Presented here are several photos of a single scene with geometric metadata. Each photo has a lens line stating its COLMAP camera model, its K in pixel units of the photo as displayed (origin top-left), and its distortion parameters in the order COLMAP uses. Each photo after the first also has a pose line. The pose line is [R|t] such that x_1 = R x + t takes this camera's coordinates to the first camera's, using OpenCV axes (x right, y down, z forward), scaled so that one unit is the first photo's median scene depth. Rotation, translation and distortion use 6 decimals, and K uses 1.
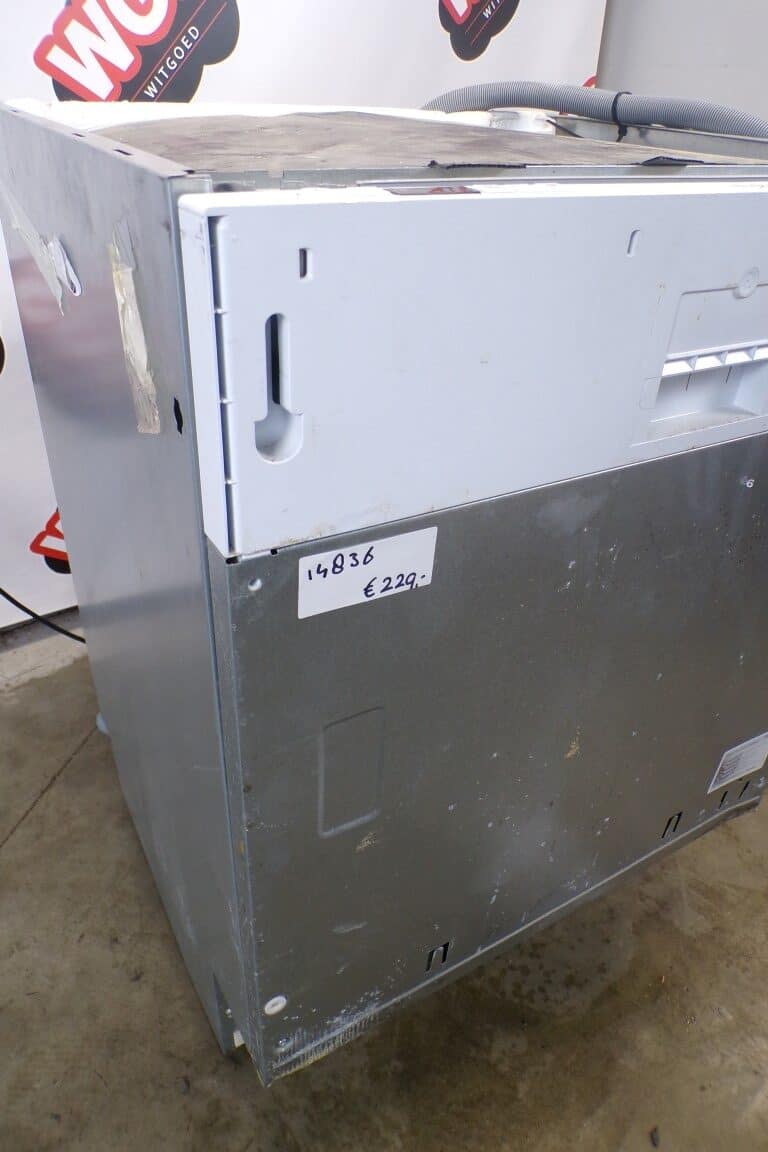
lens RADIAL K [[791.4, 0, 374.8], [0, 791.4, 578.7], [0, 0, 1]] dist [-0.041266, 0.014150]
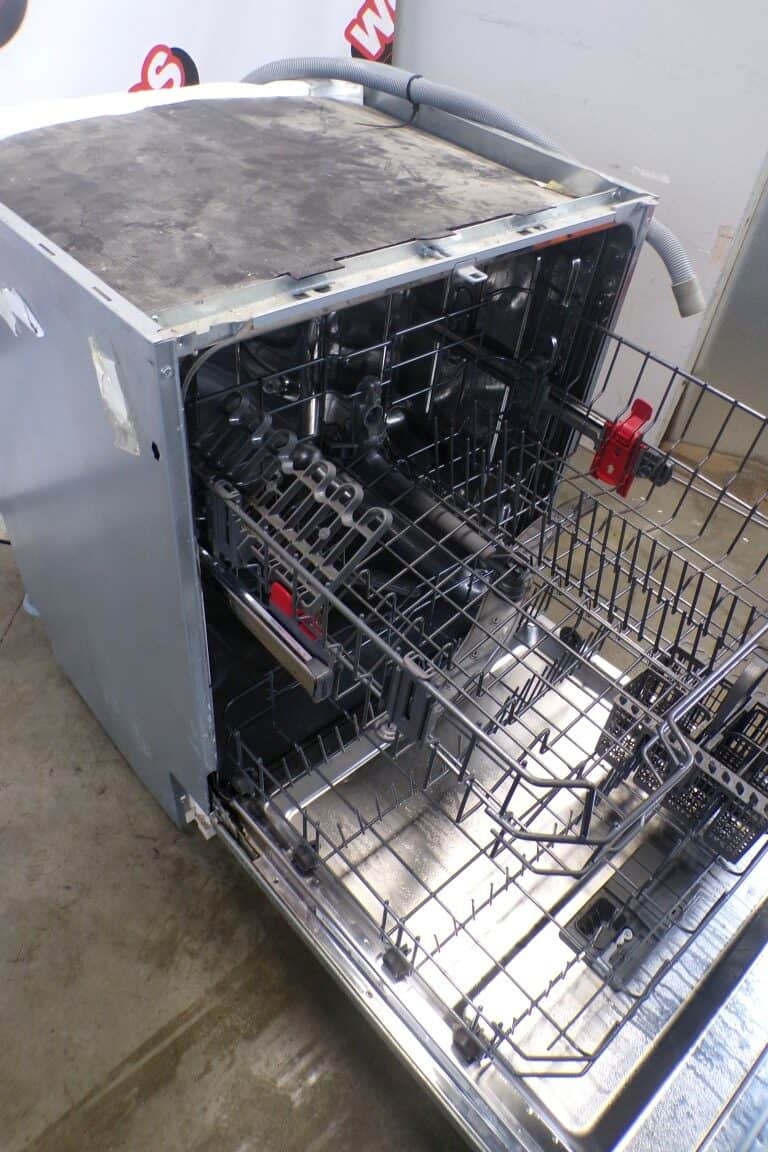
lens RADIAL K [[791.4, 0, 374.7], [0, 791.4, 580.0], [0, 0, 1]] dist [-0.041266, 0.014150]
pose [[0.977717, -0.108627, 0.179639, -0.046088], [0.067133, 0.972567, 0.222726, -0.106516], [-0.198905, -0.205704, 0.958187, -0.294723]]
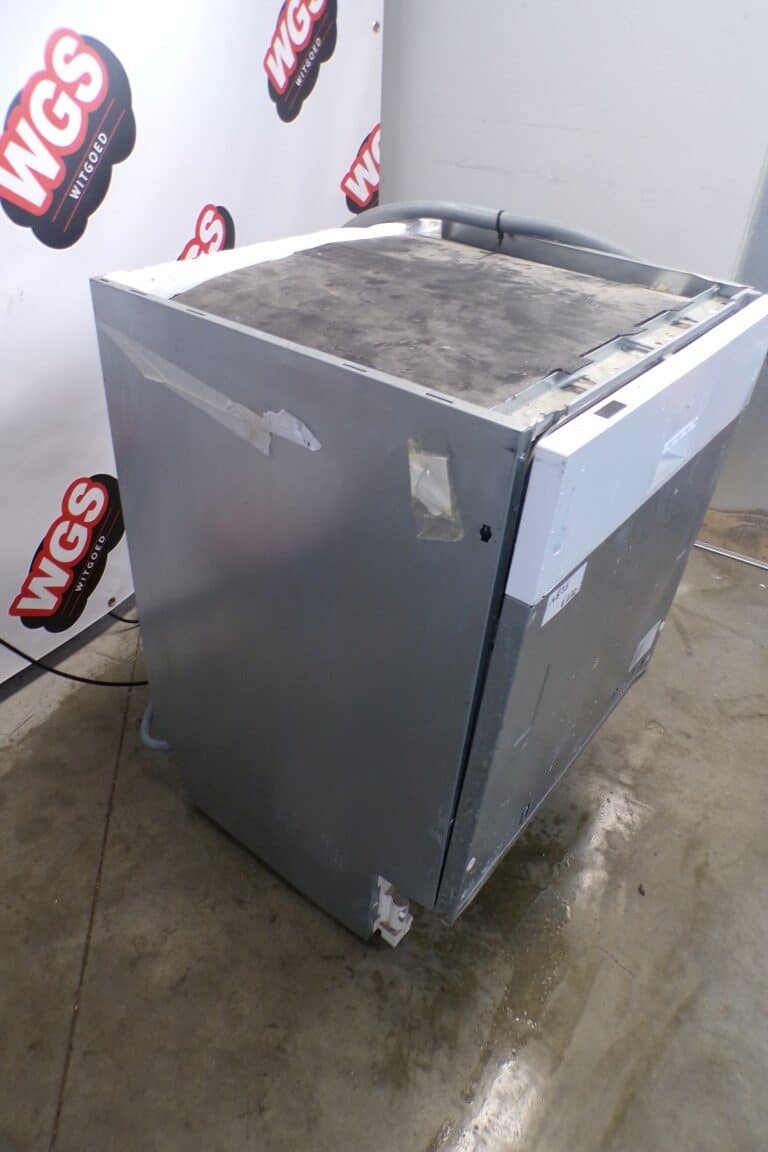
lens RADIAL K [[791.4, 0, 378.1], [0, 791.4, 576.8], [0, 0, 1]] dist [-0.041266, 0.014150]
pose [[0.925230, -0.208035, 0.317286, -0.410143], [0.188653, 0.977818, 0.091002, -0.122213], [-0.329180, -0.024341, 0.943954, -0.254077]]
